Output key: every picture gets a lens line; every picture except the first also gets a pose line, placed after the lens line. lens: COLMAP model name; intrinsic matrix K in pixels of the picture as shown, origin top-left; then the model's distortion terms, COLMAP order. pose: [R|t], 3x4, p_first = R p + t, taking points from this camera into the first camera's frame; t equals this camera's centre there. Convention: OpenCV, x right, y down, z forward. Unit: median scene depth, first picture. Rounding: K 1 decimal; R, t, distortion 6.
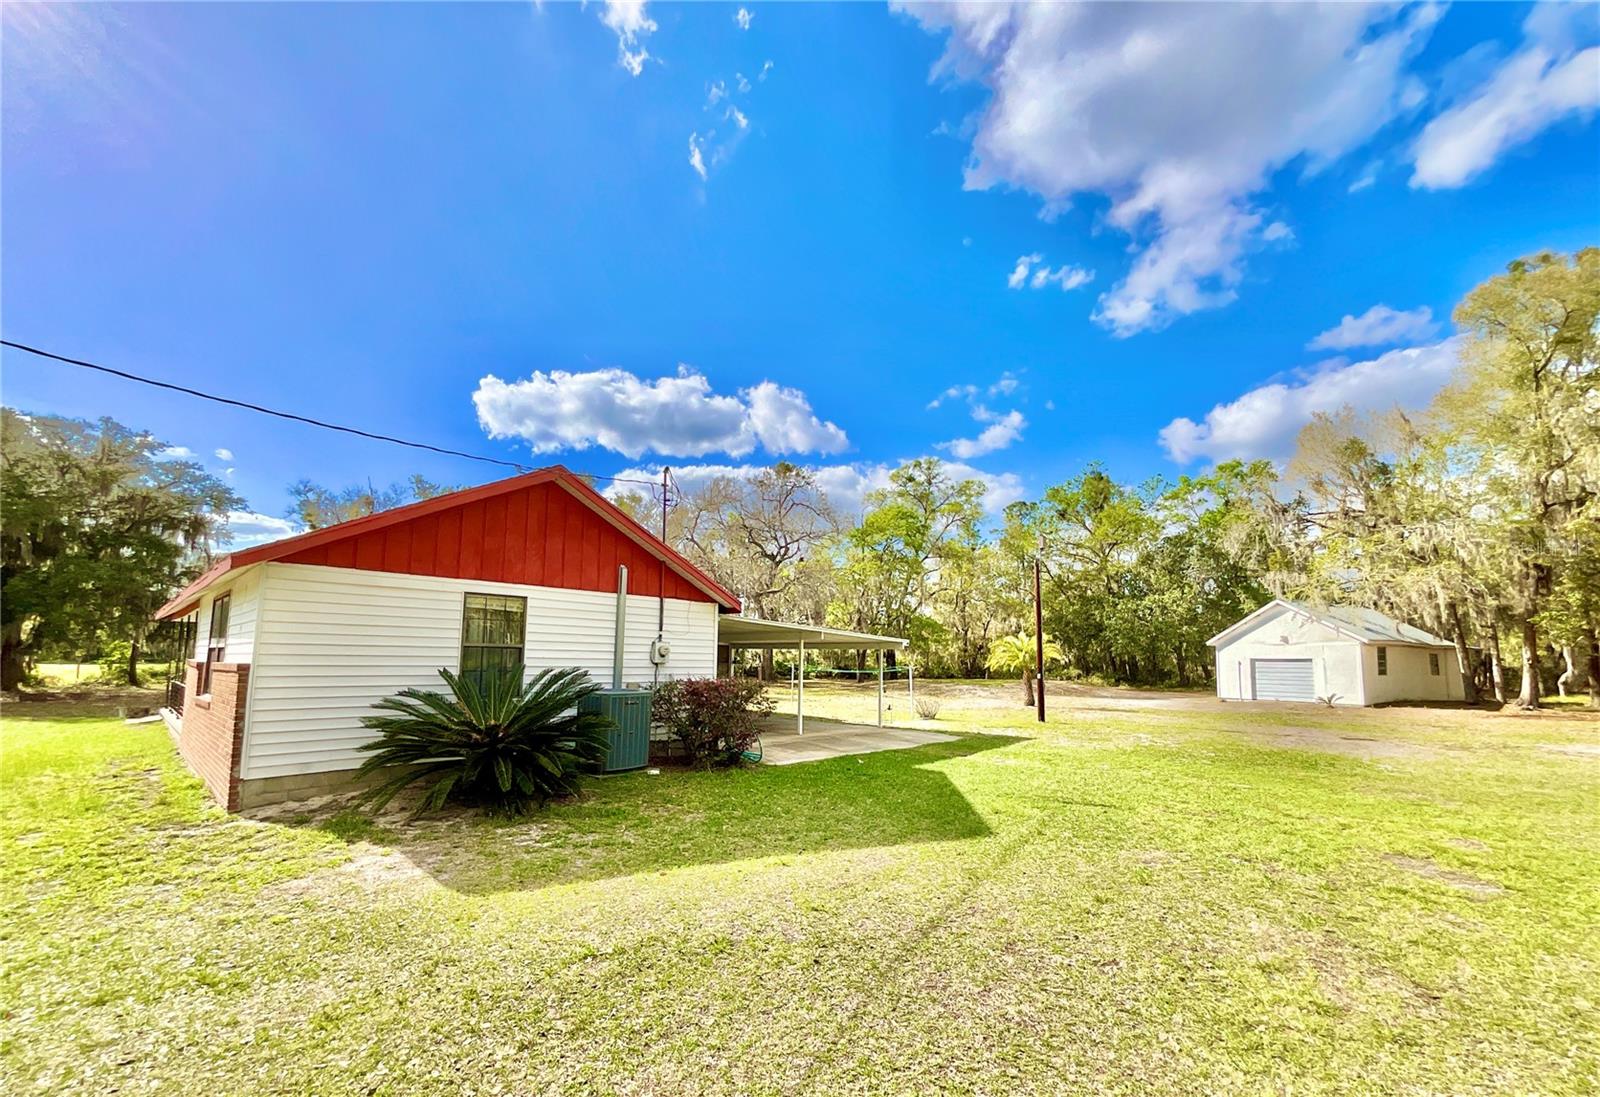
lens RADIAL K [[667.1, 0, 798.1], [0, 667.1, 578.6], [0, 0, 1]] dist [-0.002328, 0.000641]
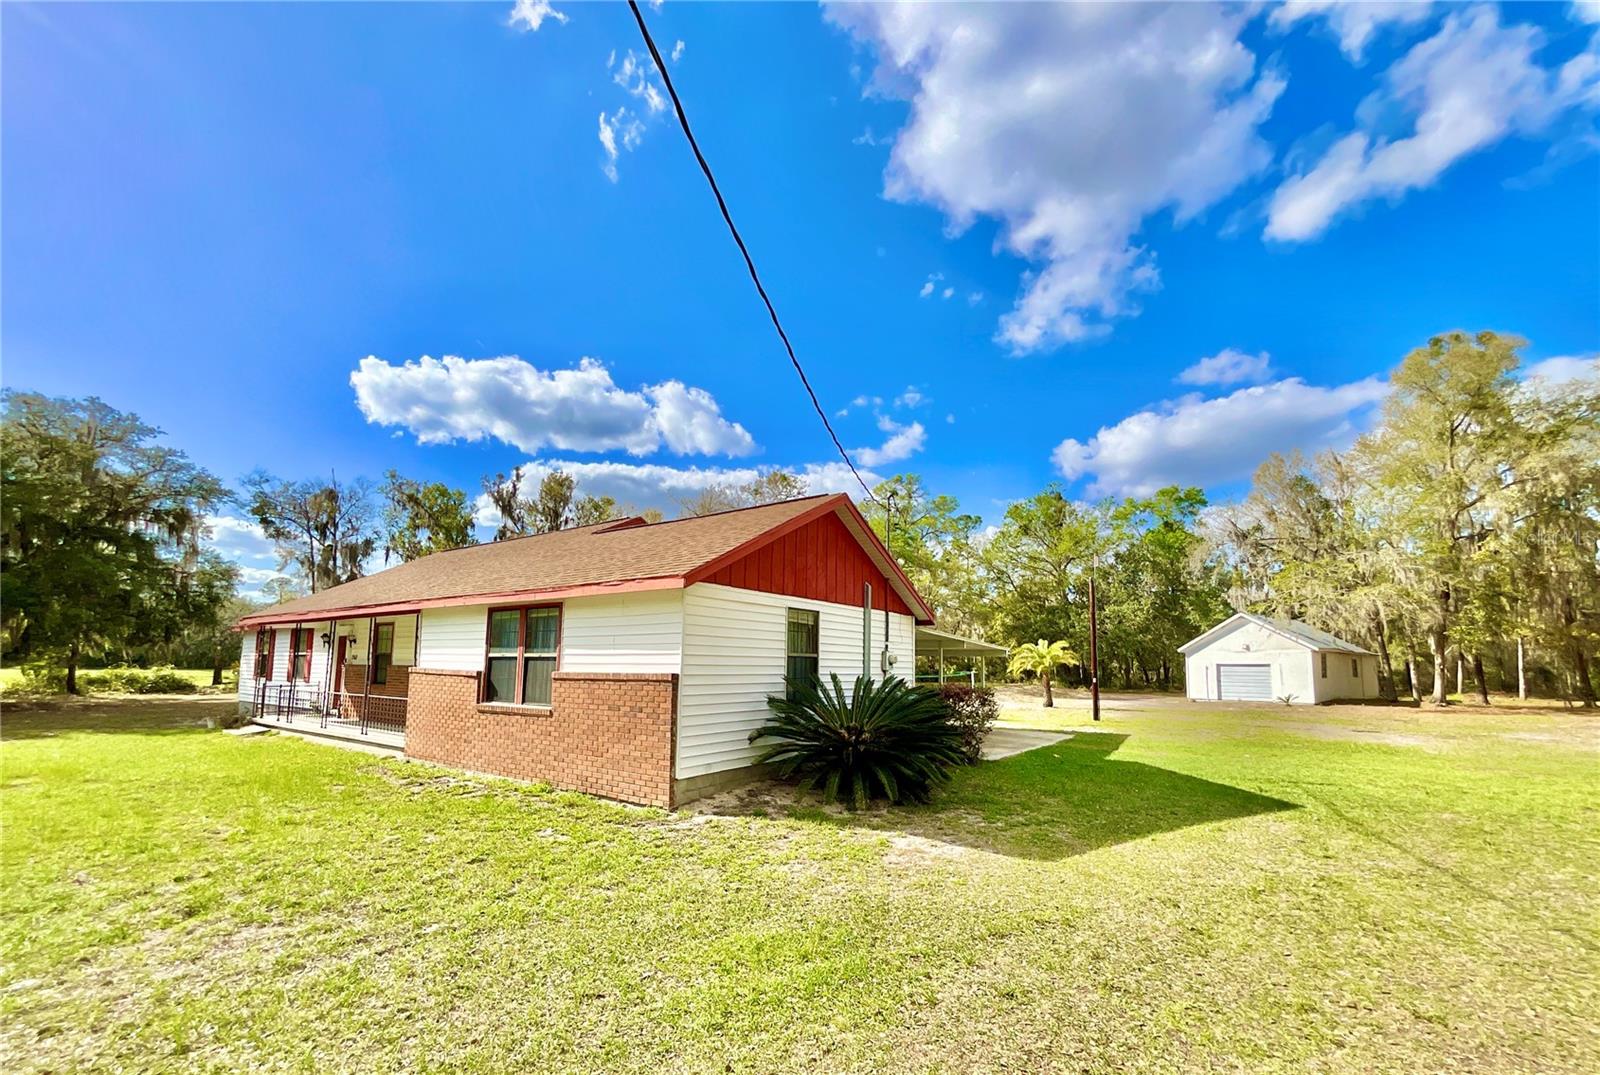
lens RADIAL K [[669.0, 0, 800.1], [0, 669.0, 591.6], [0, 0, 1]] dist [-0.010653, -0.000344]
pose [[0.989206, 0.015438, 0.145716, -0.207505], [-0.017363, 0.999778, 0.011950, -0.006021], [-0.145499, -0.014351, 0.989254, -0.028301]]
